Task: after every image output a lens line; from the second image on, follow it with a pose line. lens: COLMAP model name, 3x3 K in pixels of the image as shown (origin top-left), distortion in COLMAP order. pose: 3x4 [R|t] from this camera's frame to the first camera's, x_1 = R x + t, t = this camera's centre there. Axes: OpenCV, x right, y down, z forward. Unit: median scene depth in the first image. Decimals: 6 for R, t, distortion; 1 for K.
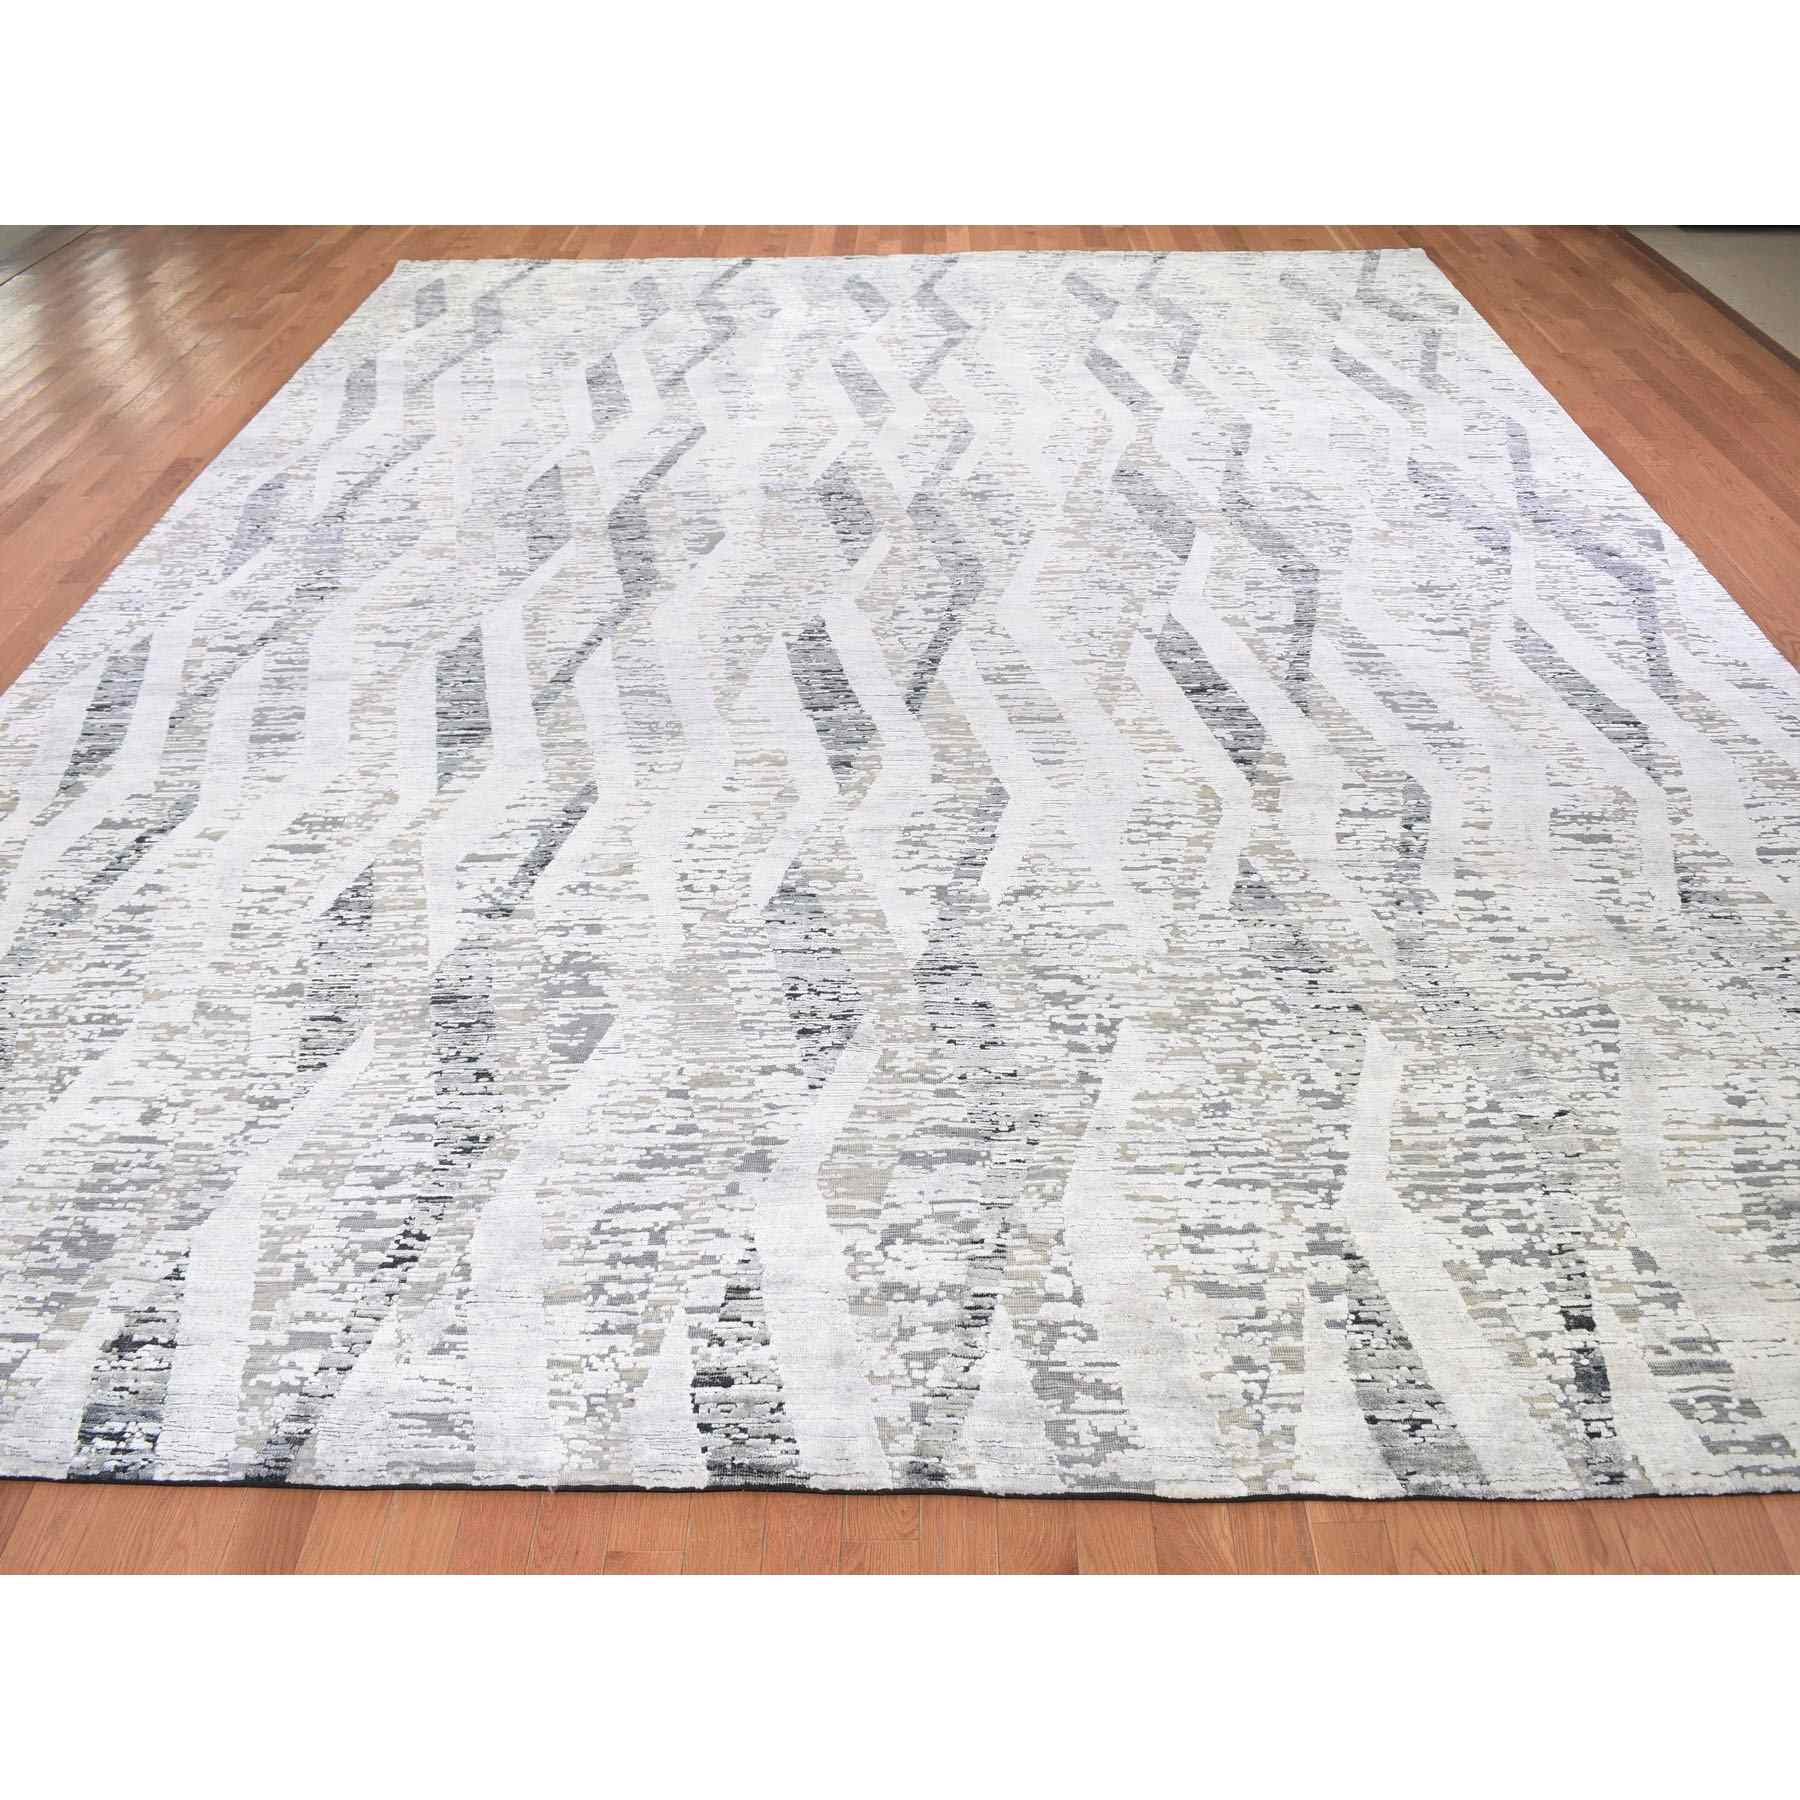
lens RADIAL K [[1402.1, 0, 900.0], [0, 1402.1, 900.0], [0, 0, 1]] dist [-0.073810, 0.007565]
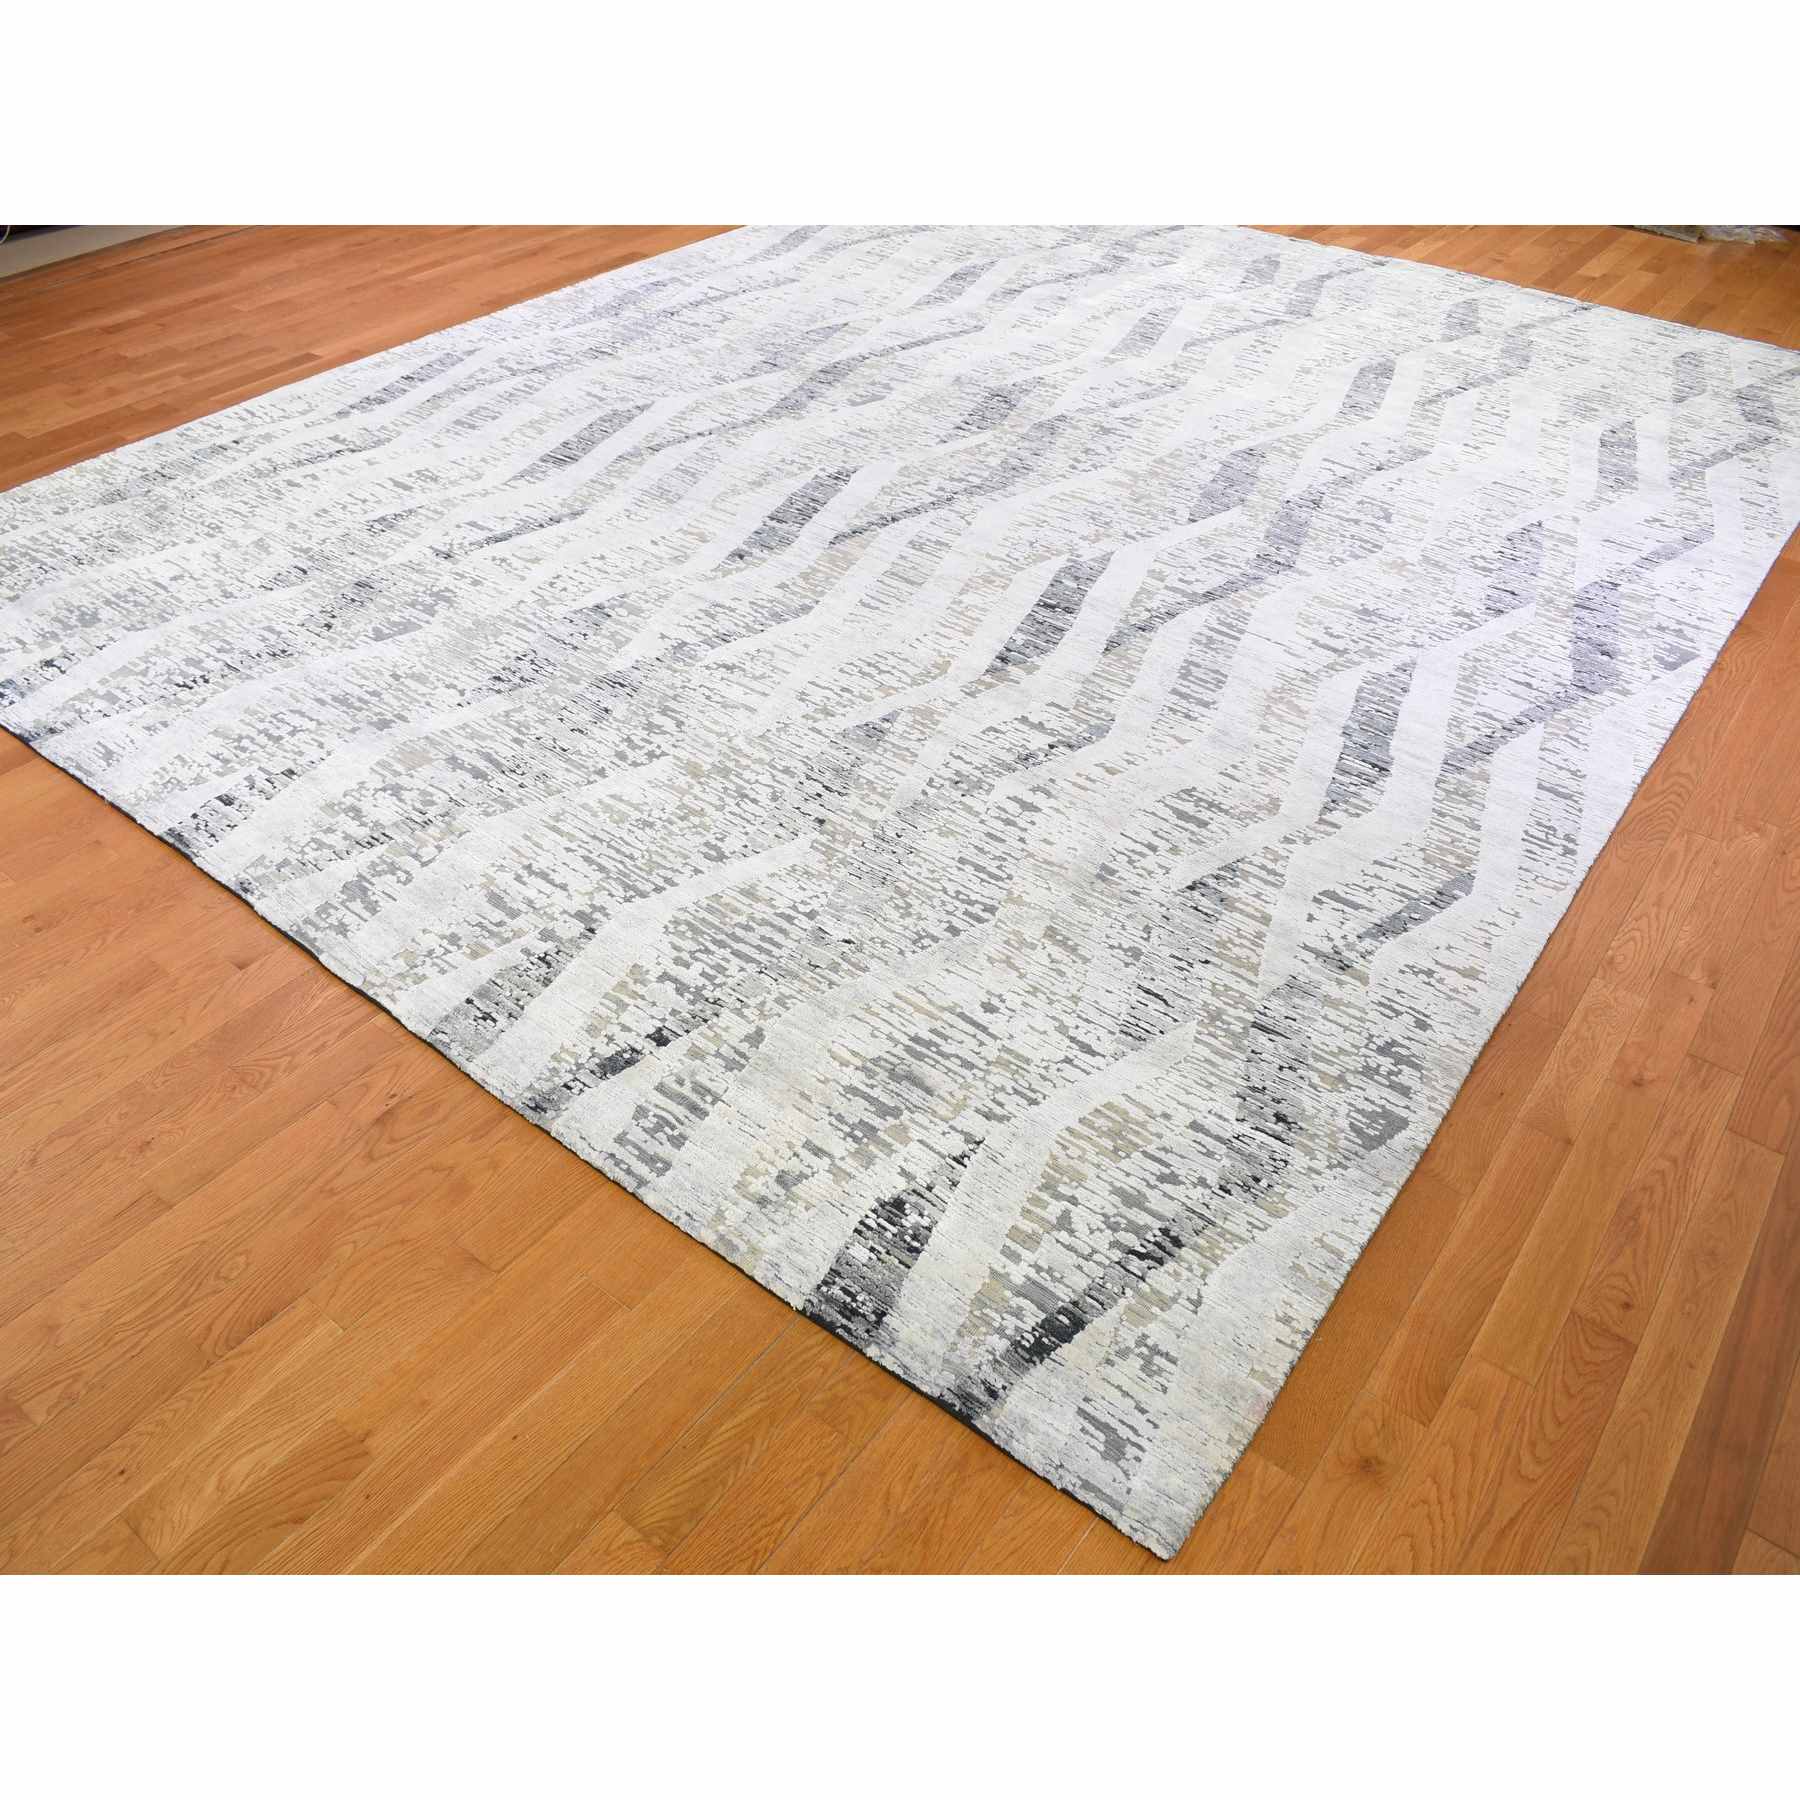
lens RADIAL K [[1402.1, 0, 900.0], [0, 1402.1, 900.0], [0, 0, 1]] dist [-0.073810, 0.007565]
pose [[0.800176, 0.413095, -0.434822, 0.799435], [-0.408413, 0.906222, 0.109363, -0.015472], [0.439223, 0.090078, 0.893851, -0.011199]]
